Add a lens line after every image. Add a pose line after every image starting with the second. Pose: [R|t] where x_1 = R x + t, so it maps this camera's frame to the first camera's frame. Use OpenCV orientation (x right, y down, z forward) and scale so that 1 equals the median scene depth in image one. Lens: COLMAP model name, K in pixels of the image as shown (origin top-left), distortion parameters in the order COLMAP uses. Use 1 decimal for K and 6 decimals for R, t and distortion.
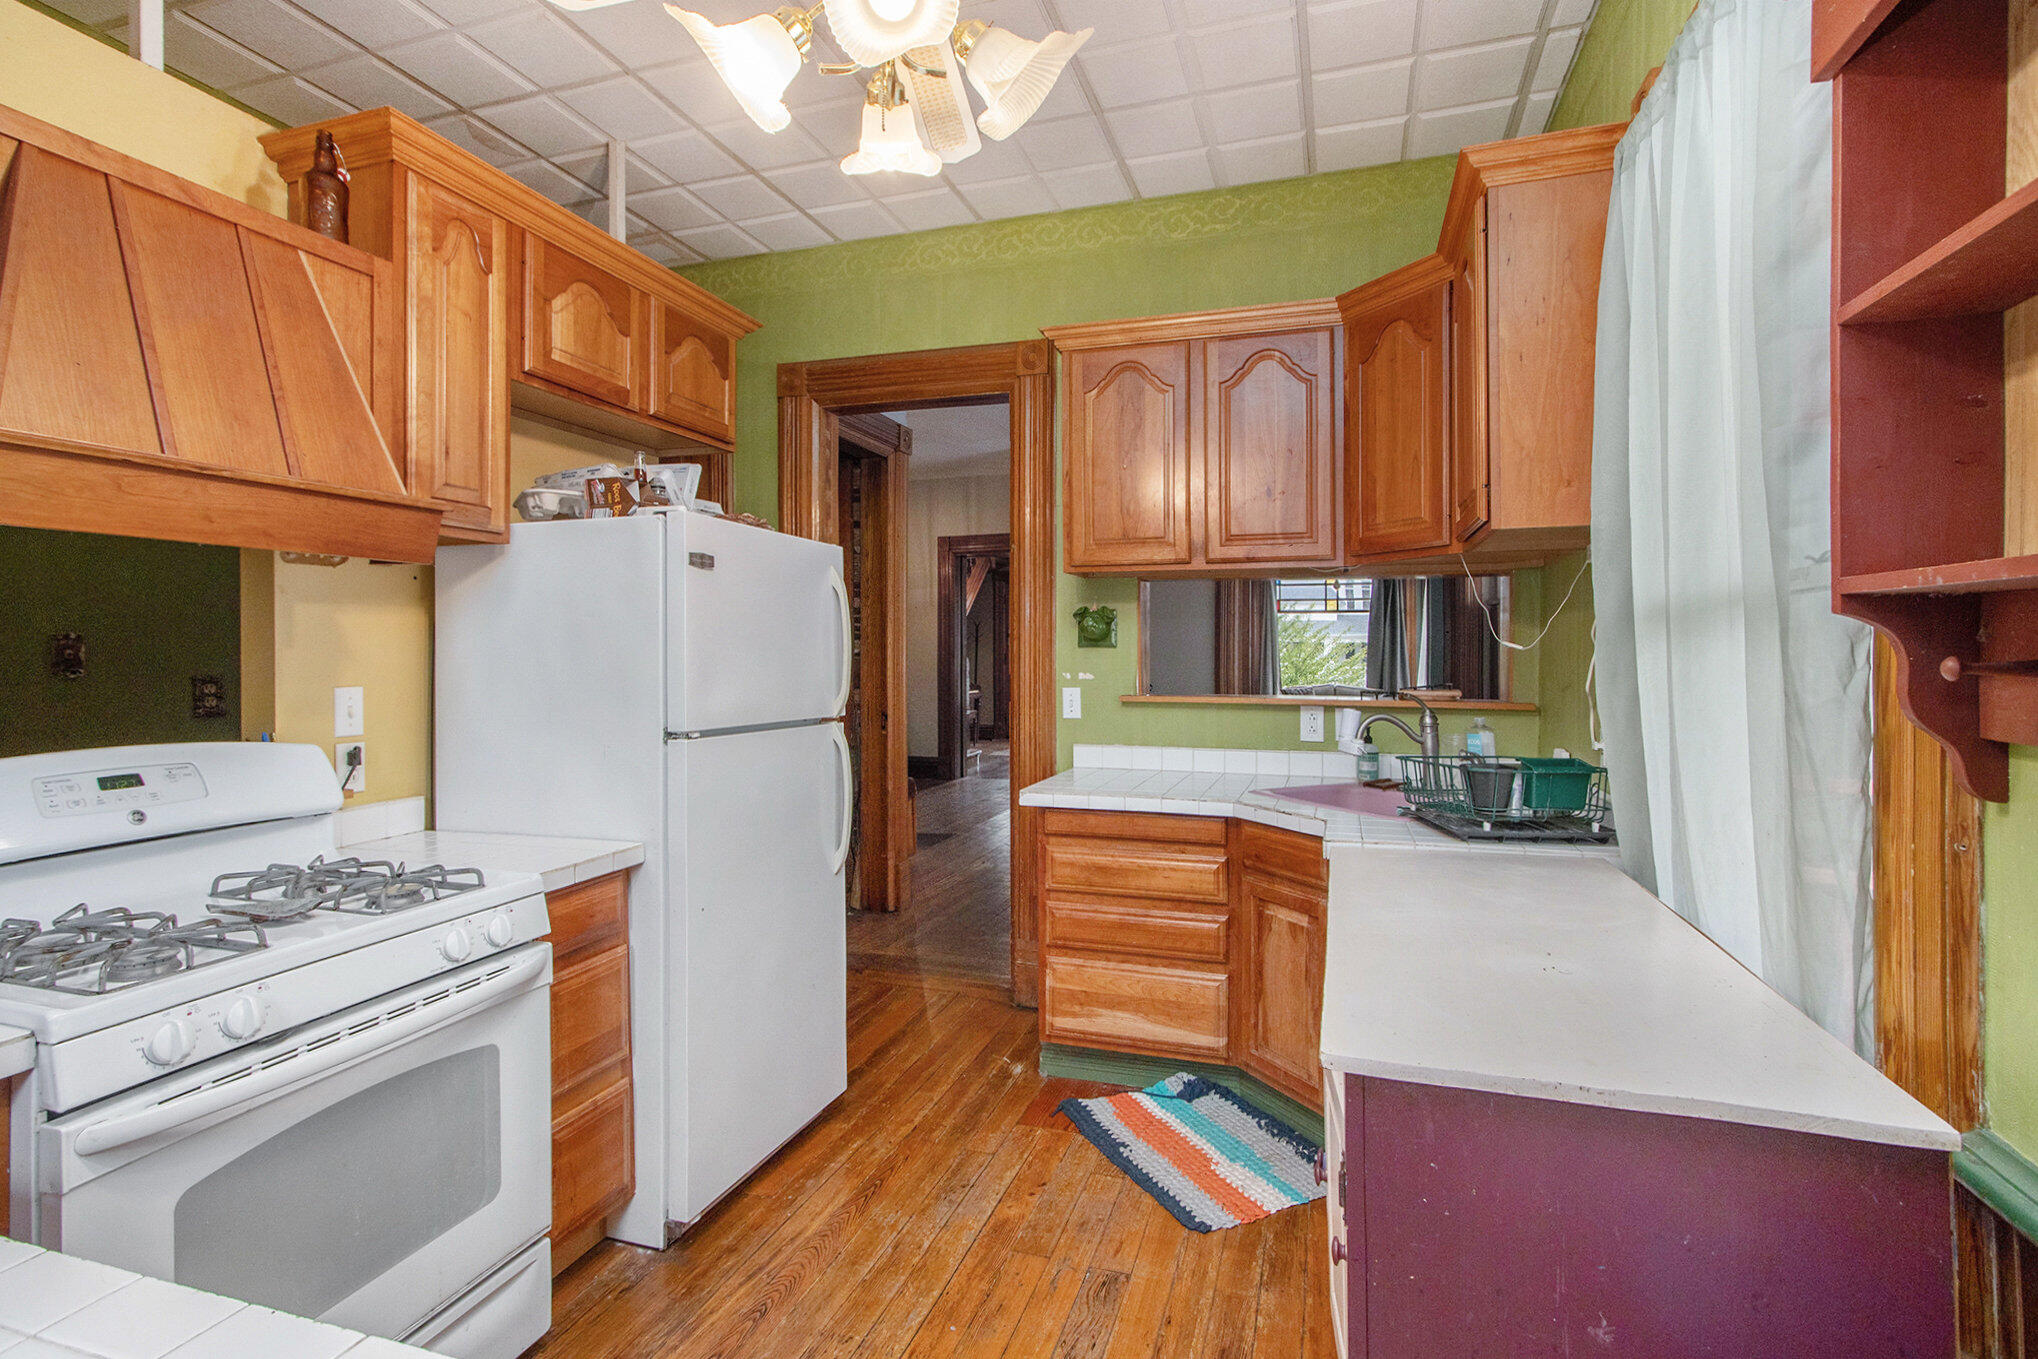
lens RADIAL K [[969.2, 0, 1028.3], [0, 969.2, 640.2], [0, 0, 1]] dist [0.001508, 0.000269]
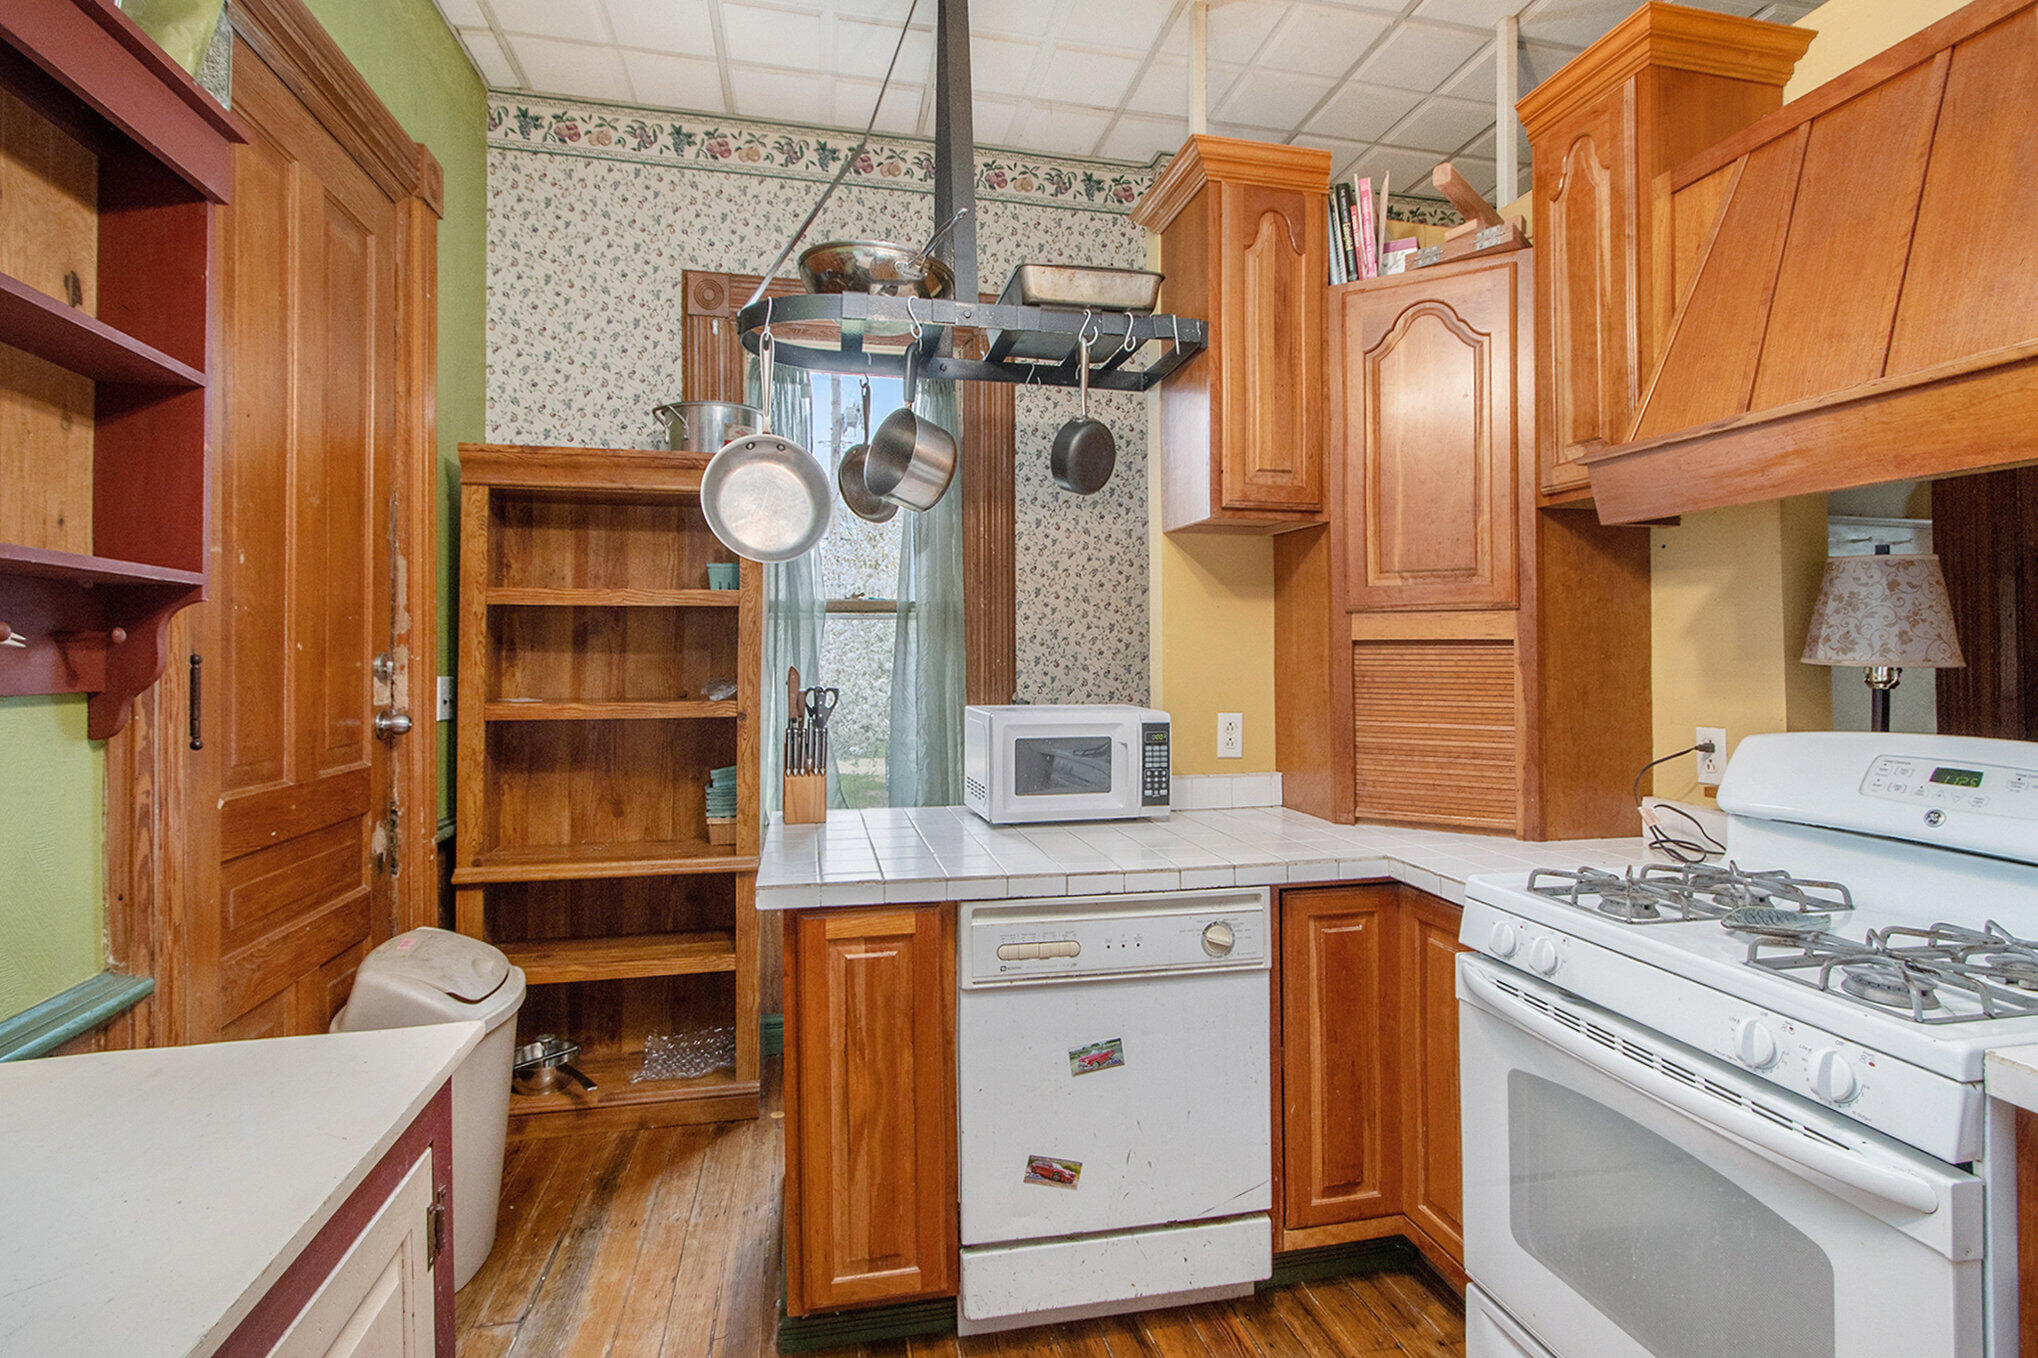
lens RADIAL K [[1035.4, 0, 1021.4], [0, 1035.4, 640.6], [0, 0, 1]] dist [-0.033159, 0.000517]
pose [[-0.856856, -0.001808, -0.515553, 0.234630], [0.001315, 0.999983, -0.005692, 0.029475], [0.515555, -0.005555, -0.856839, 1.352685]]
